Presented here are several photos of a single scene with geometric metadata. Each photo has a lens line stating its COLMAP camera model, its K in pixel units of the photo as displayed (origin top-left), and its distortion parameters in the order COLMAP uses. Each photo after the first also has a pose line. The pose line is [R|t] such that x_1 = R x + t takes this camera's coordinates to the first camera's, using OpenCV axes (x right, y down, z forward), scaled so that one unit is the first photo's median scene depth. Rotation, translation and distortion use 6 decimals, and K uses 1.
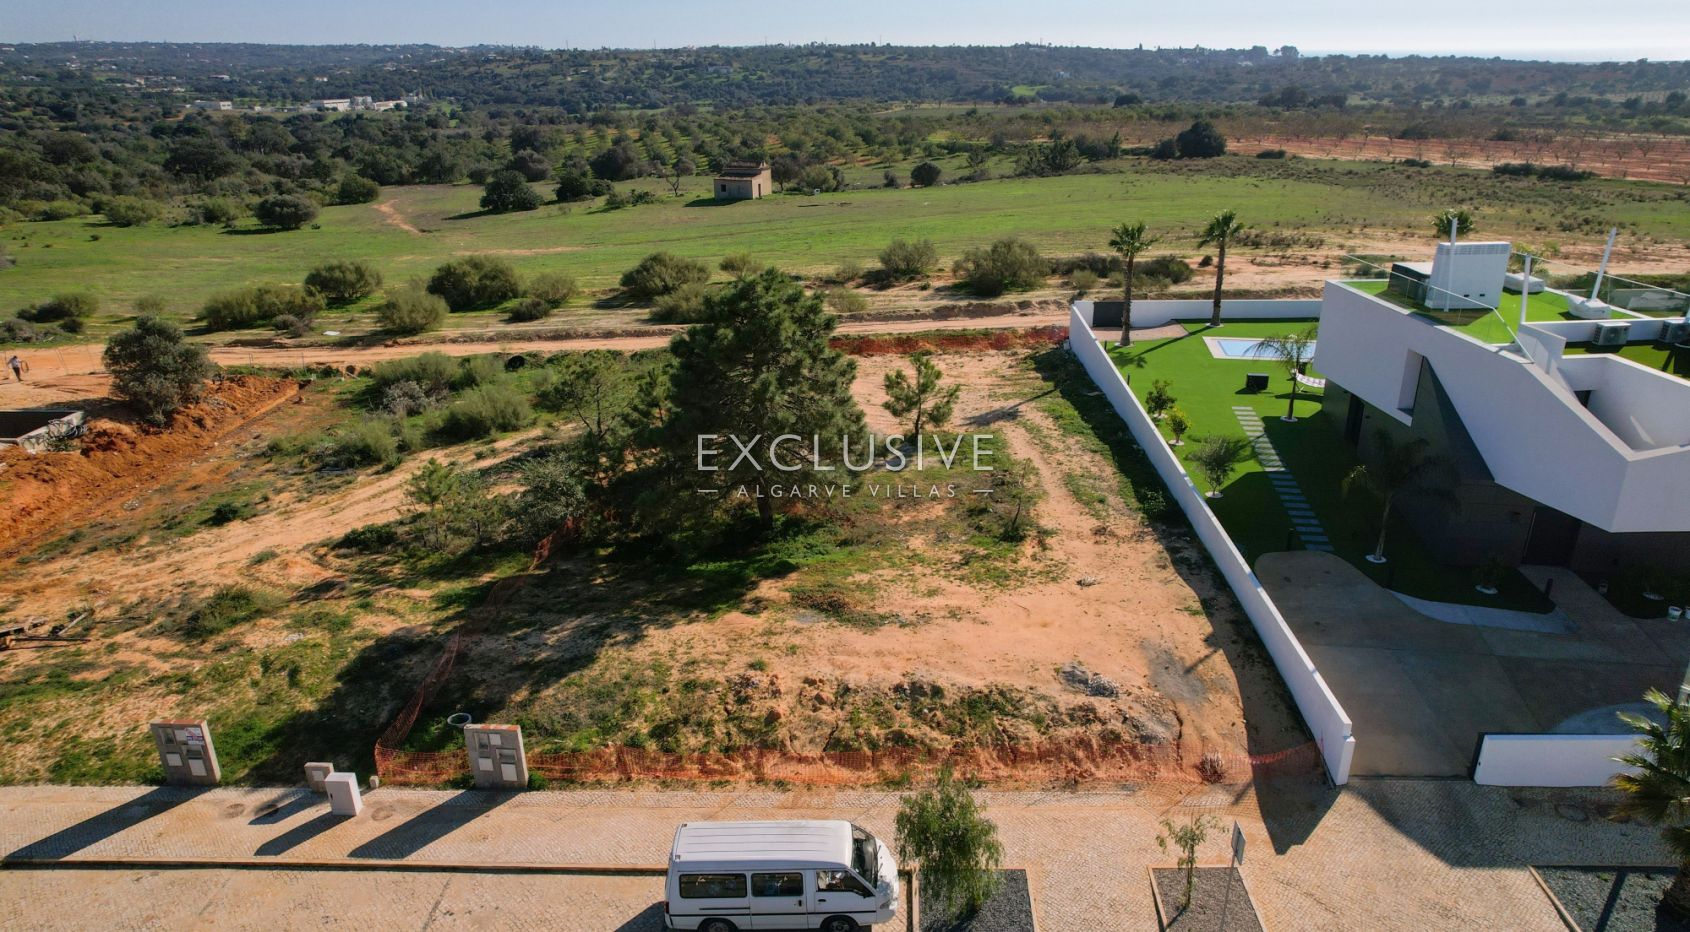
lens RADIAL K [[1083.5, 0, 845.7], [0, 1083.5, 477.3], [0, 0, 1]] dist [-0.076576, 0.071592]
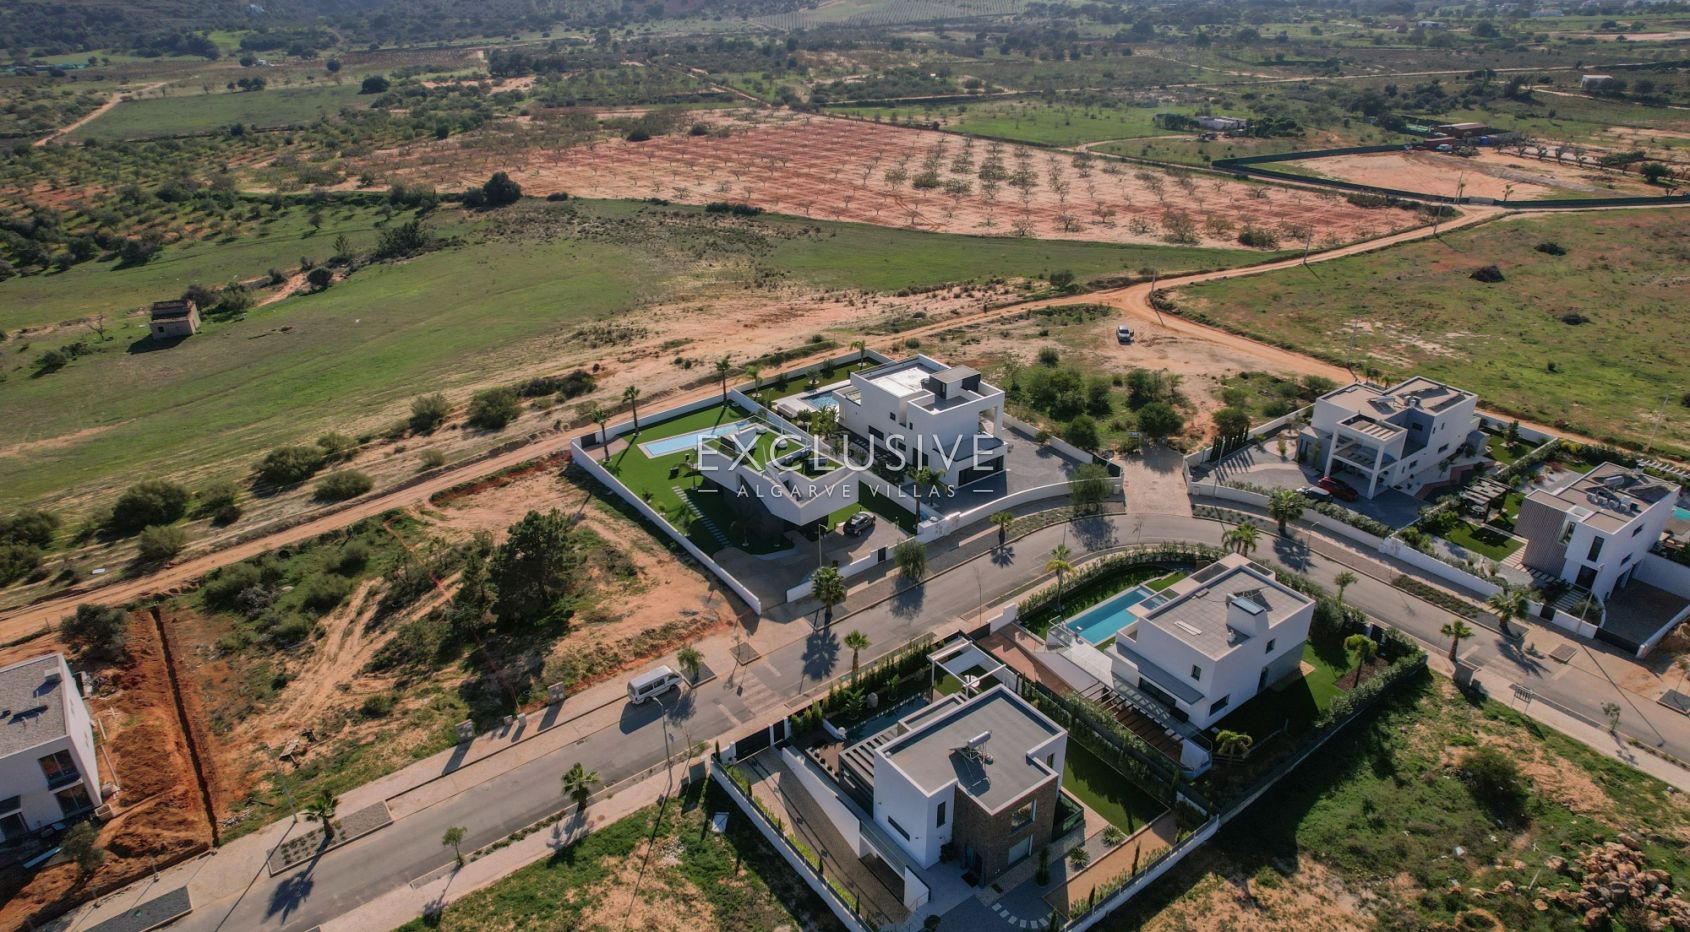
lens RADIAL K [[1083.5, 0, 852.9], [0, 1083.5, 471.4], [0, 0, 1]] dist [-0.076576, 0.071592]
pose [[0.774534, -0.282561, 0.565912, -0.539993], [0.230911, 0.959239, 0.162915, -0.309708], [-0.588878, 0.004492, 0.808209, -0.954321]]
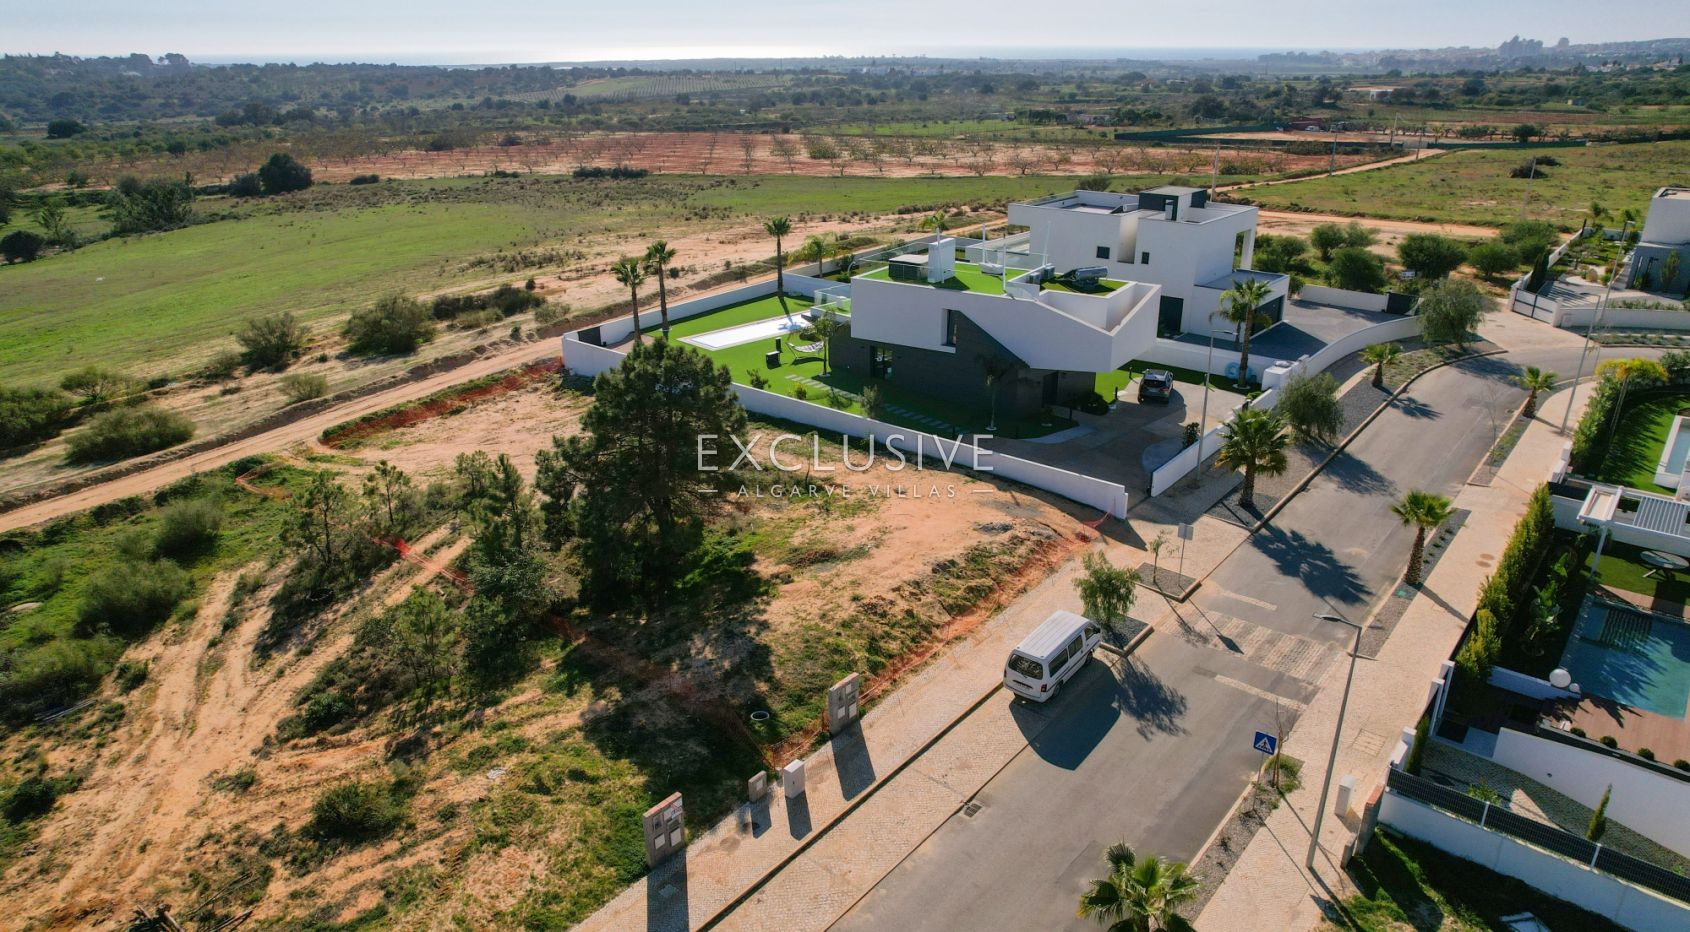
lens RADIAL K [[1083.5, 0, 852.1], [0, 1083.5, 467.0], [0, 0, 1]] dist [-0.076576, 0.071592]
pose [[0.604300, -0.286531, 0.743453, -0.504620], [0.295185, 0.947211, 0.125125, -0.078867], [-0.740059, 0.143843, 0.656979, 0.015928]]
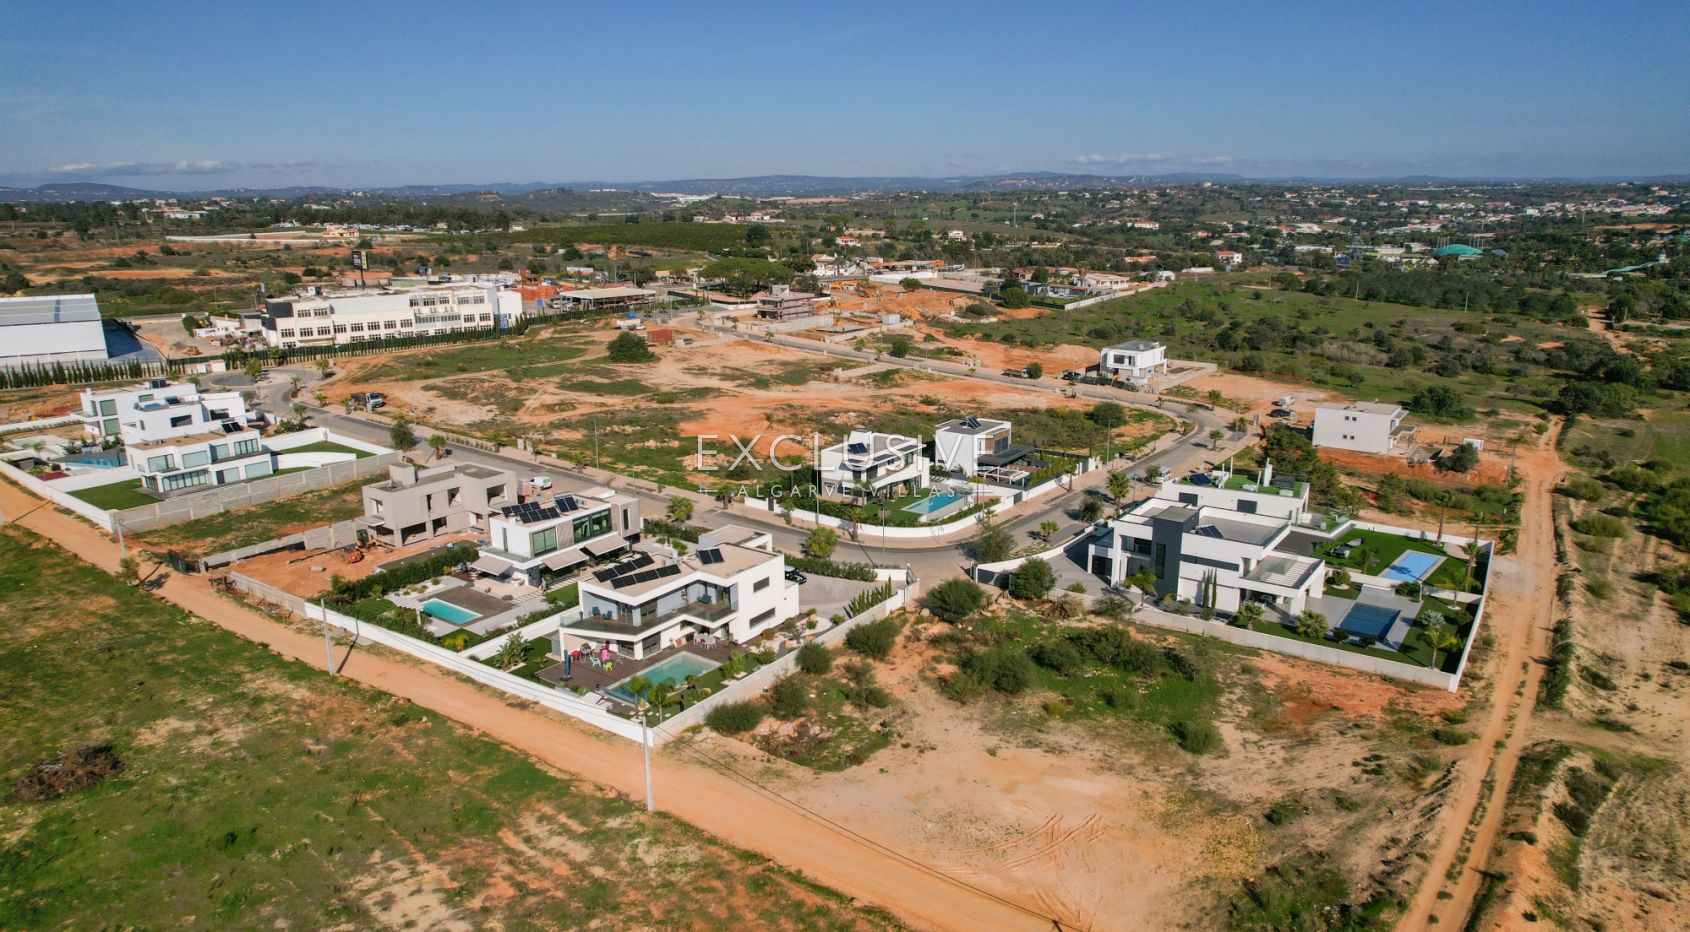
lens RADIAL K [[1083.5, 0, 846.8], [0, 1083.5, 464.4], [0, 0, 1]] dist [-0.076576, 0.071592]
pose [[-0.545415, 0.221198, -0.808452, 2.456489], [-0.299251, 0.849587, 0.434340, -0.786167], [0.782925, 0.478825, -0.397184, 0.757247]]
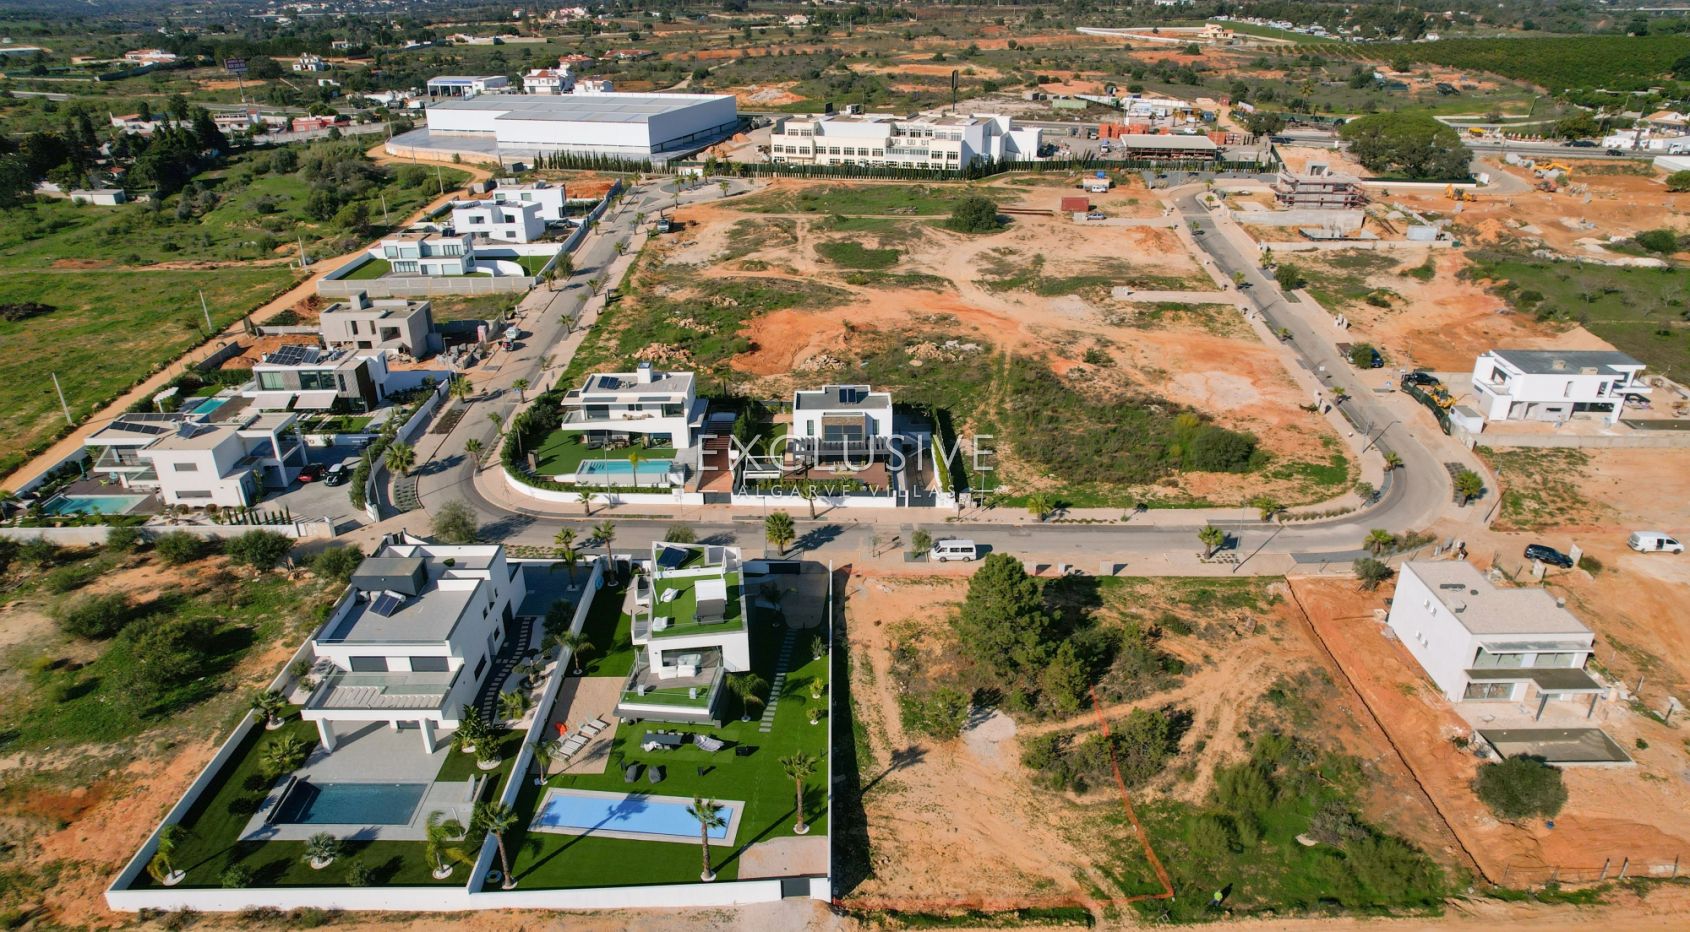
lens RADIAL K [[1083.5, 0, 843.7], [0, 1083.5, 479.9], [0, 0, 1]] dist [-0.076576, 0.071592]
pose [[-0.998343, 0.041183, -0.040179, 0.219750], [-0.001392, 0.680823, 0.732447, -1.220624], [0.057519, 0.731289, -0.679638, 1.423862]]
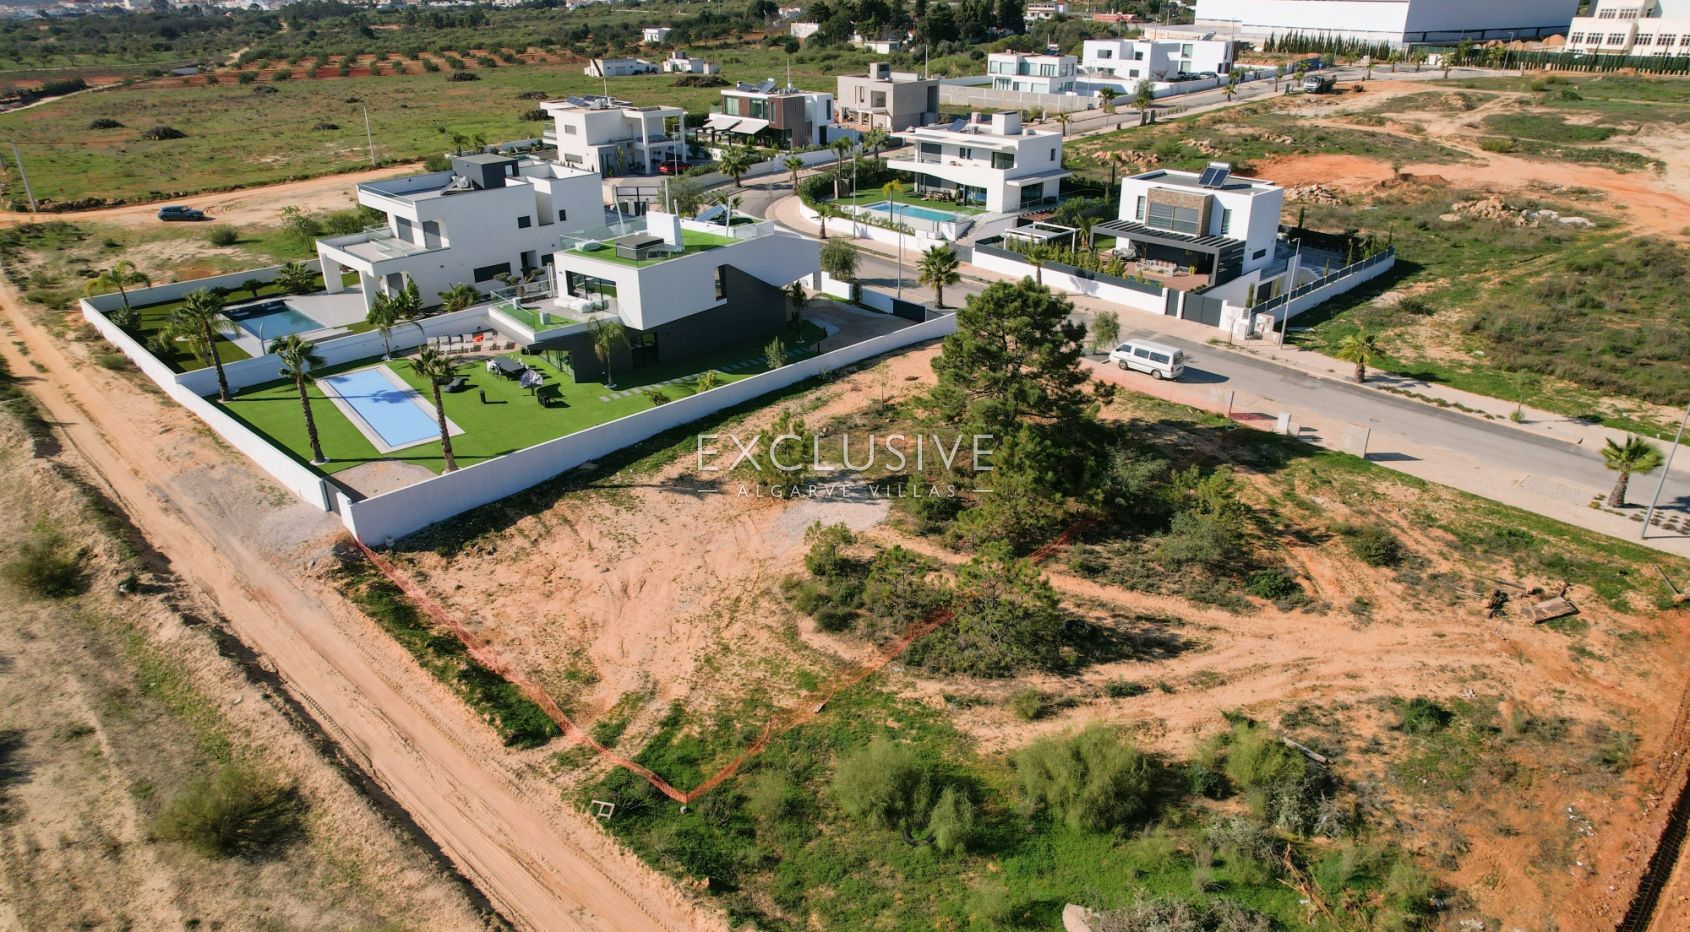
lens RADIAL K [[1083.5, 0, 839.5], [0, 1083.5, 463.9], [0, 0, 1]] dist [-0.076576, 0.071592]
pose [[-0.730287, -0.267392, 0.628635, -0.503491], [0.269352, 0.732961, 0.624674, -0.553635], [-0.627798, 0.625516, -0.463250, 1.099618]]
